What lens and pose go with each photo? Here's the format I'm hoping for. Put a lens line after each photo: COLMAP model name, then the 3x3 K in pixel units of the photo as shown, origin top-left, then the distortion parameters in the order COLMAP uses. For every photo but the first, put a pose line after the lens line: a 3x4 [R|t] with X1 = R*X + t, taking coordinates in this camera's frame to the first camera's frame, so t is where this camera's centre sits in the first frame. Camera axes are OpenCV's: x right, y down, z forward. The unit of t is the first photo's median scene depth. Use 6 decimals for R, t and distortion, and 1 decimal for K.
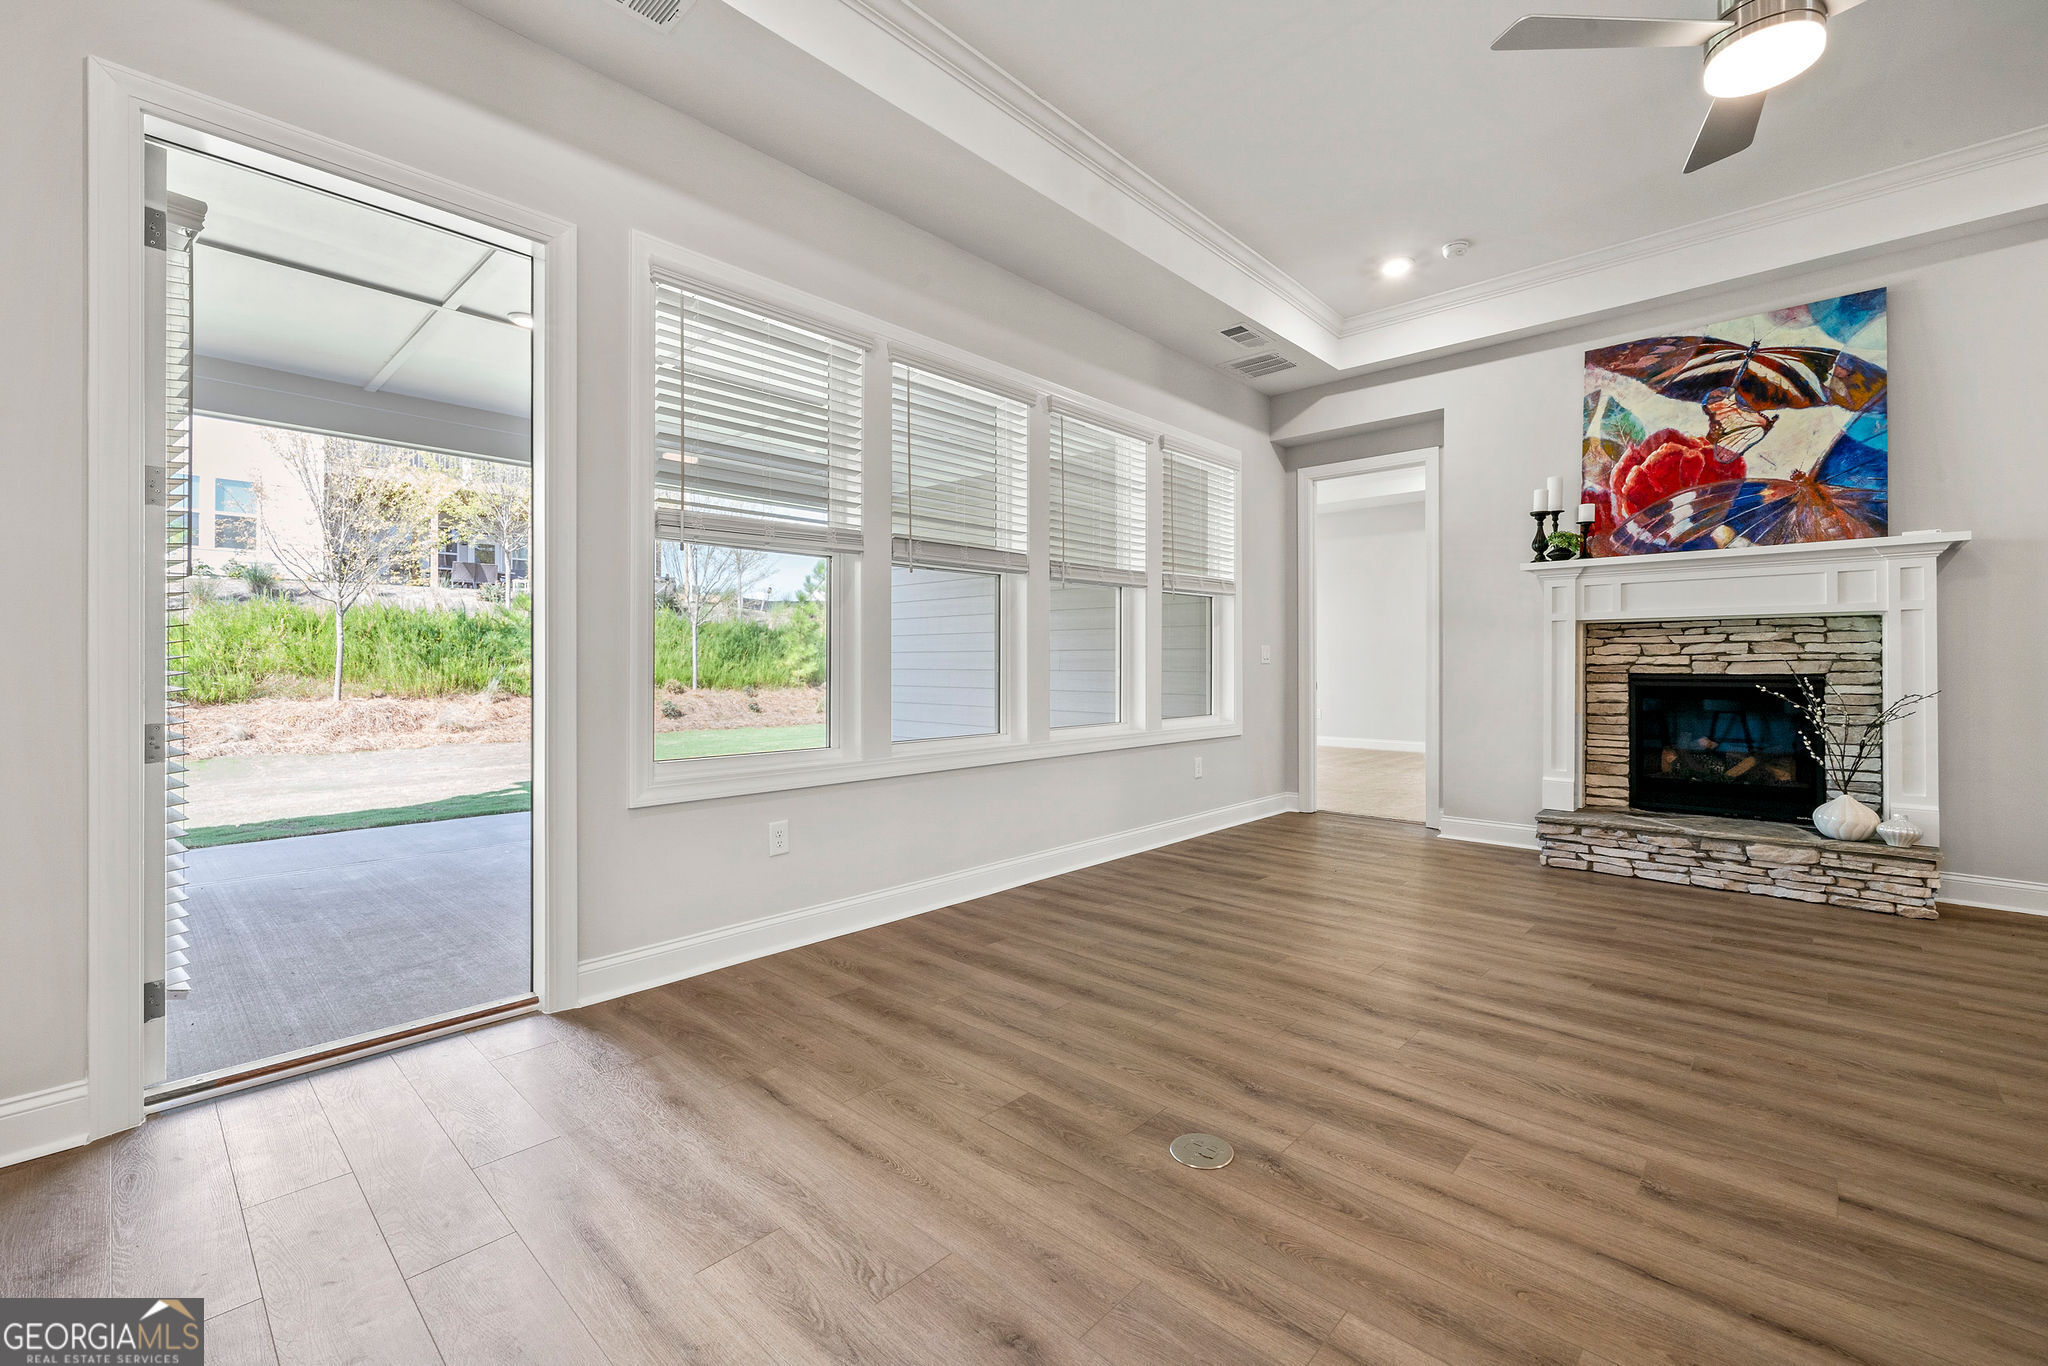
lens RADIAL K [[866.6, 0, 1026.1], [0, 866.6, 667.2], [0, 0, 1]] dist [0.004616, -0.000065]
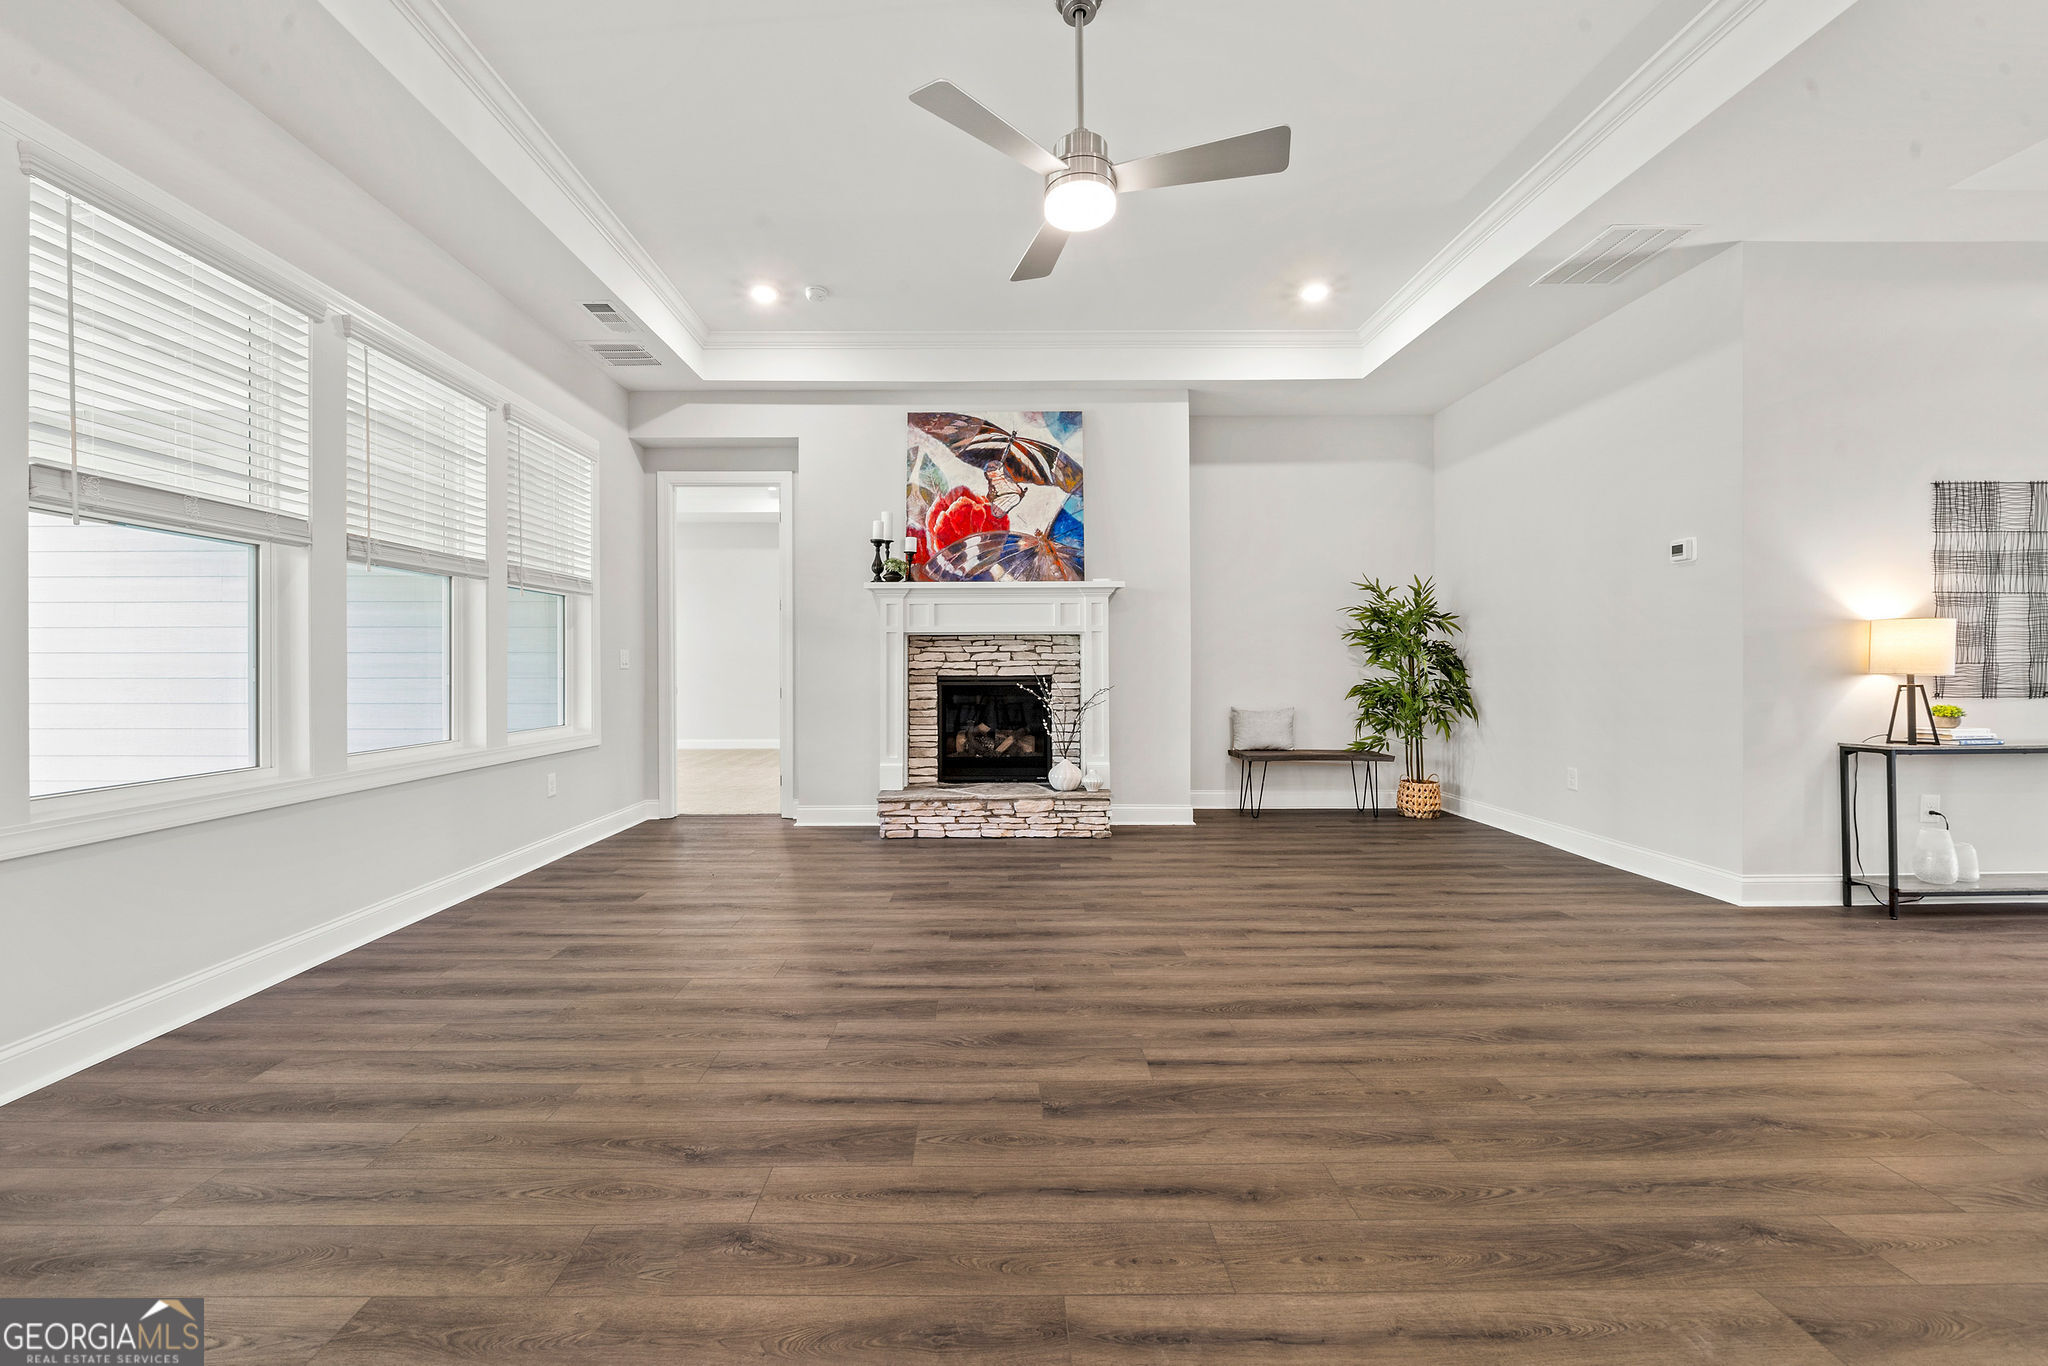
lens RADIAL K [[797.1, 0, 999.2], [0, 797.1, 670.9], [0, 0, 1]] dist [-0.001918, -0.000596]
pose [[0.731315, -0.004265, 0.682026, -0.033622], [0.005416, 0.999985, 0.000447, 0.000031], [-0.682018, 0.003367, 0.731328, 0.113879]]
